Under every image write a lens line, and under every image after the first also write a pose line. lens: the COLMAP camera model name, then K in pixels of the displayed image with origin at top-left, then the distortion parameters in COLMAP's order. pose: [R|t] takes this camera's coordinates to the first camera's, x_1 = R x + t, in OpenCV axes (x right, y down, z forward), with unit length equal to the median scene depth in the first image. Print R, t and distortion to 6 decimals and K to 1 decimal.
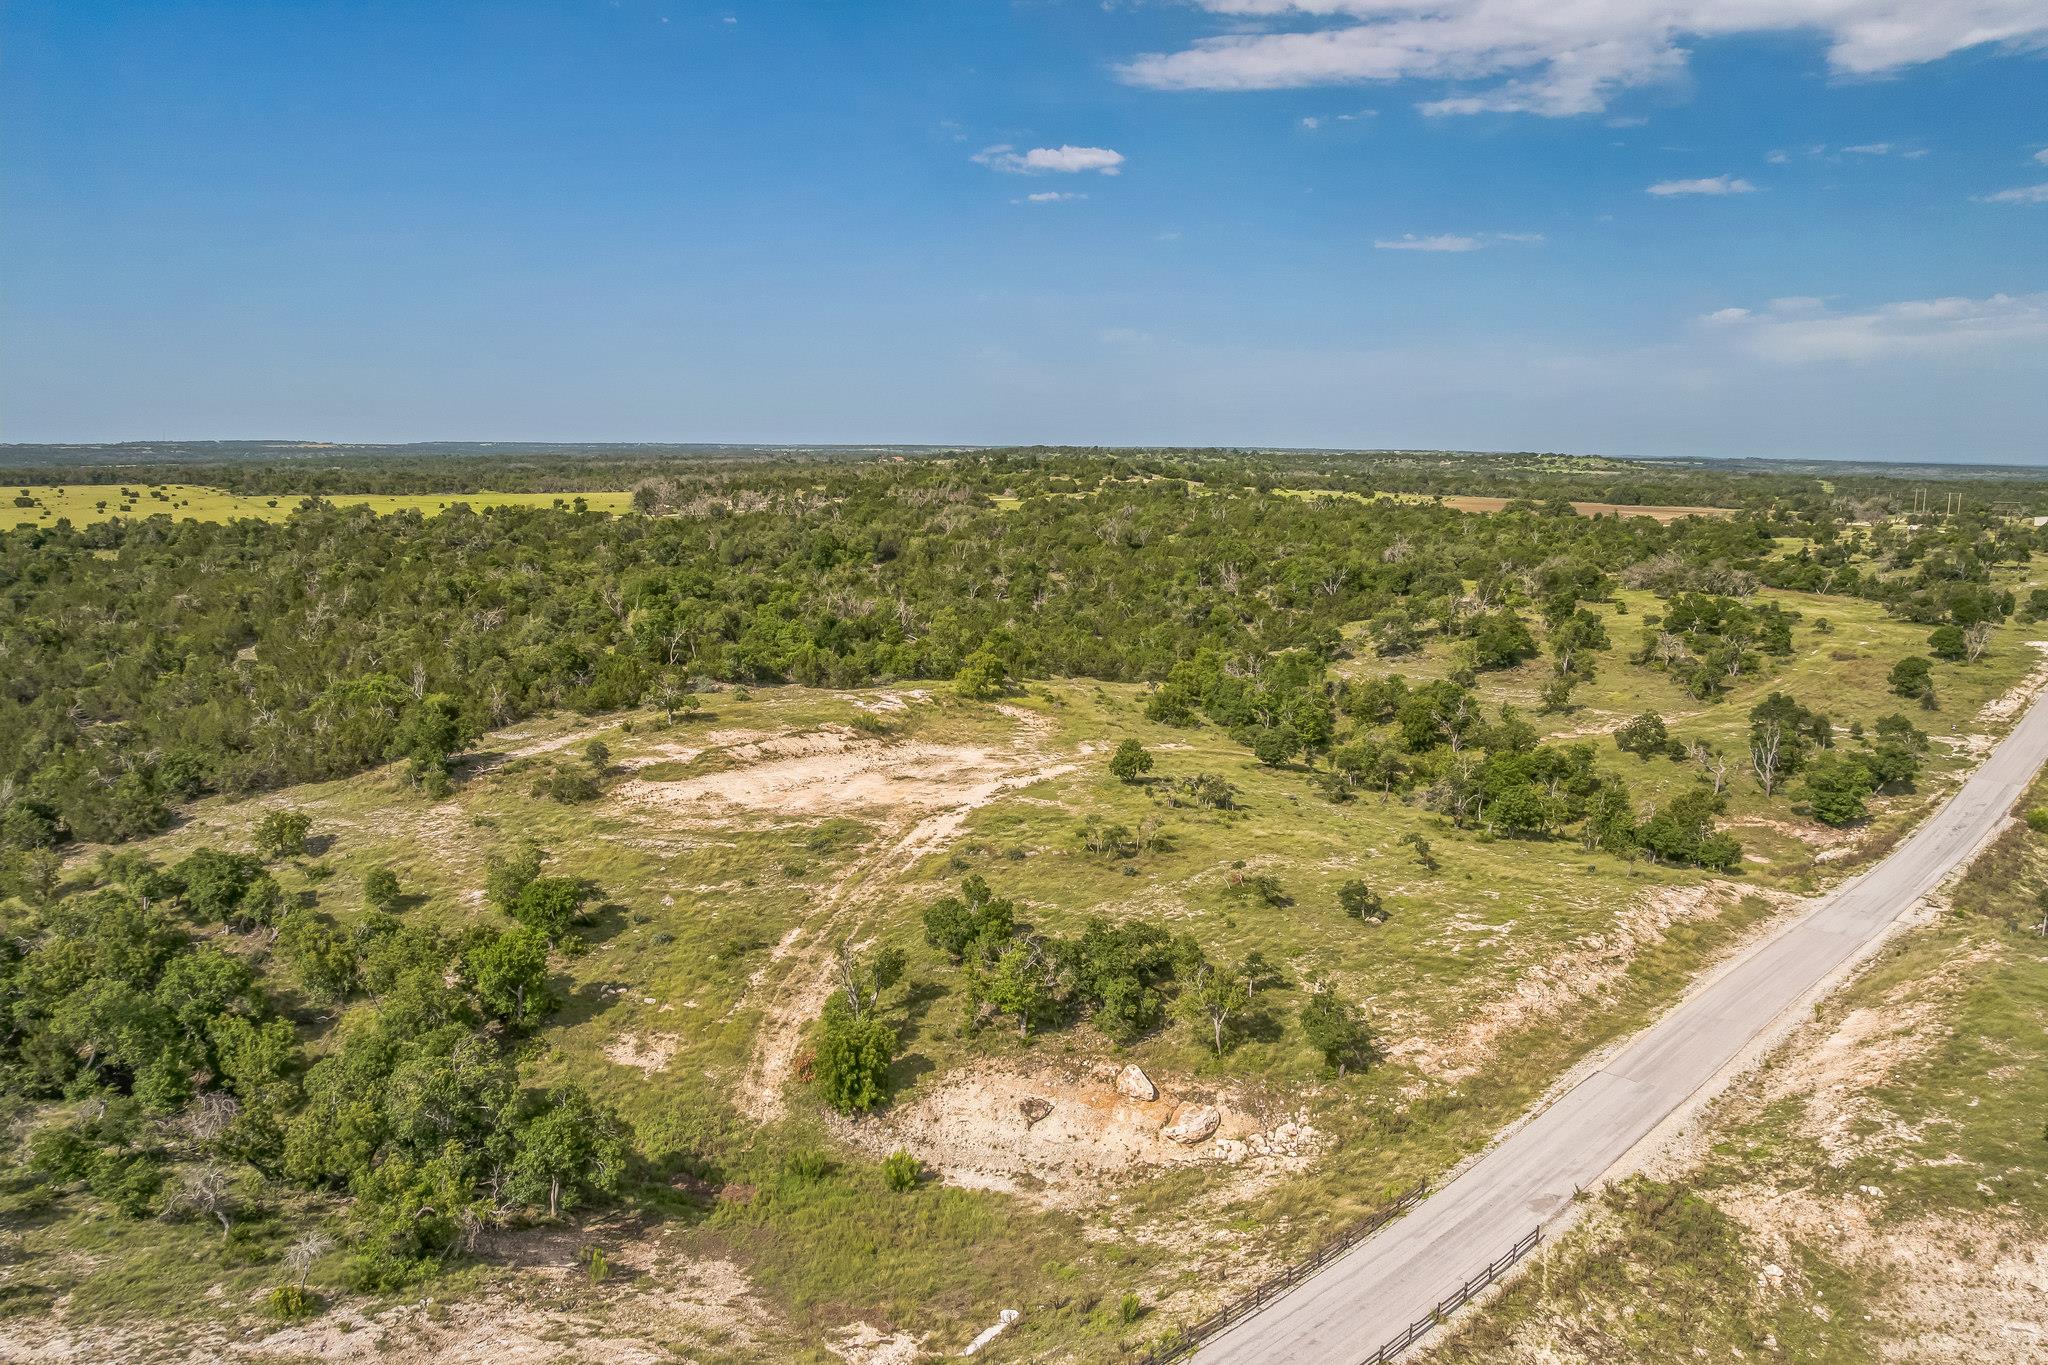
lens RADIAL K [[1440.6, 0, 1023.8], [0, 1440.6, 664.0], [0, 0, 1]] dist [-0.012418, -0.060894]
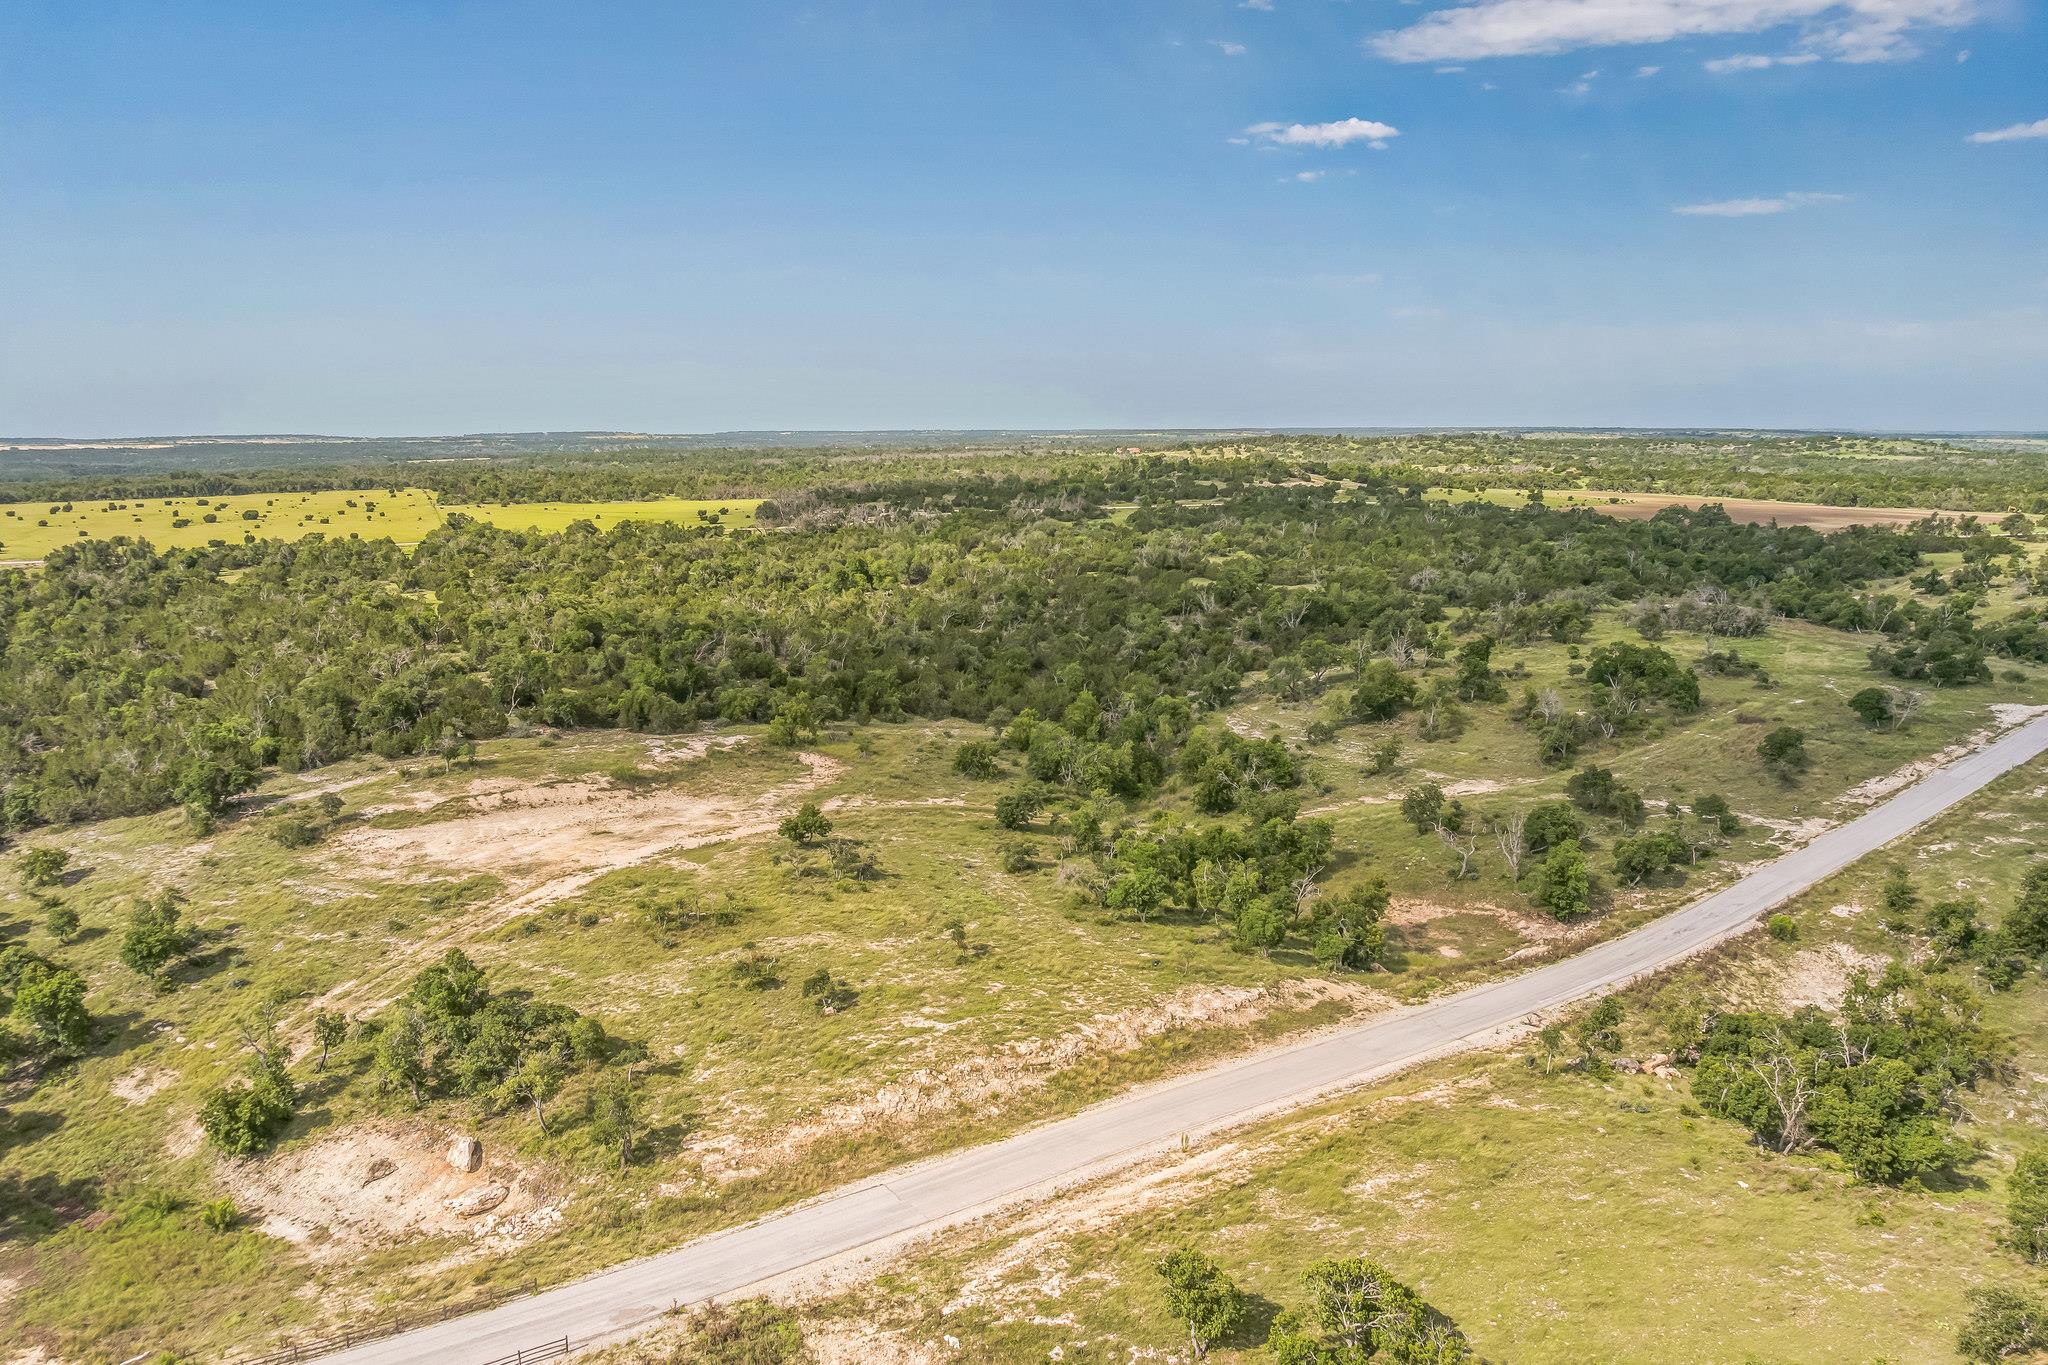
lens RADIAL K [[1438.3, 0, 1024.0], [0, 1438.3, 682.5], [0, 0, 1]] dist [-0.029450, -0.009256]
pose [[0.979950, 0.020612, -0.198172, 0.629812], [-0.015510, 0.999508, 0.027260, -0.097991], [0.198637, -0.023639, 0.979788, 0.010534]]
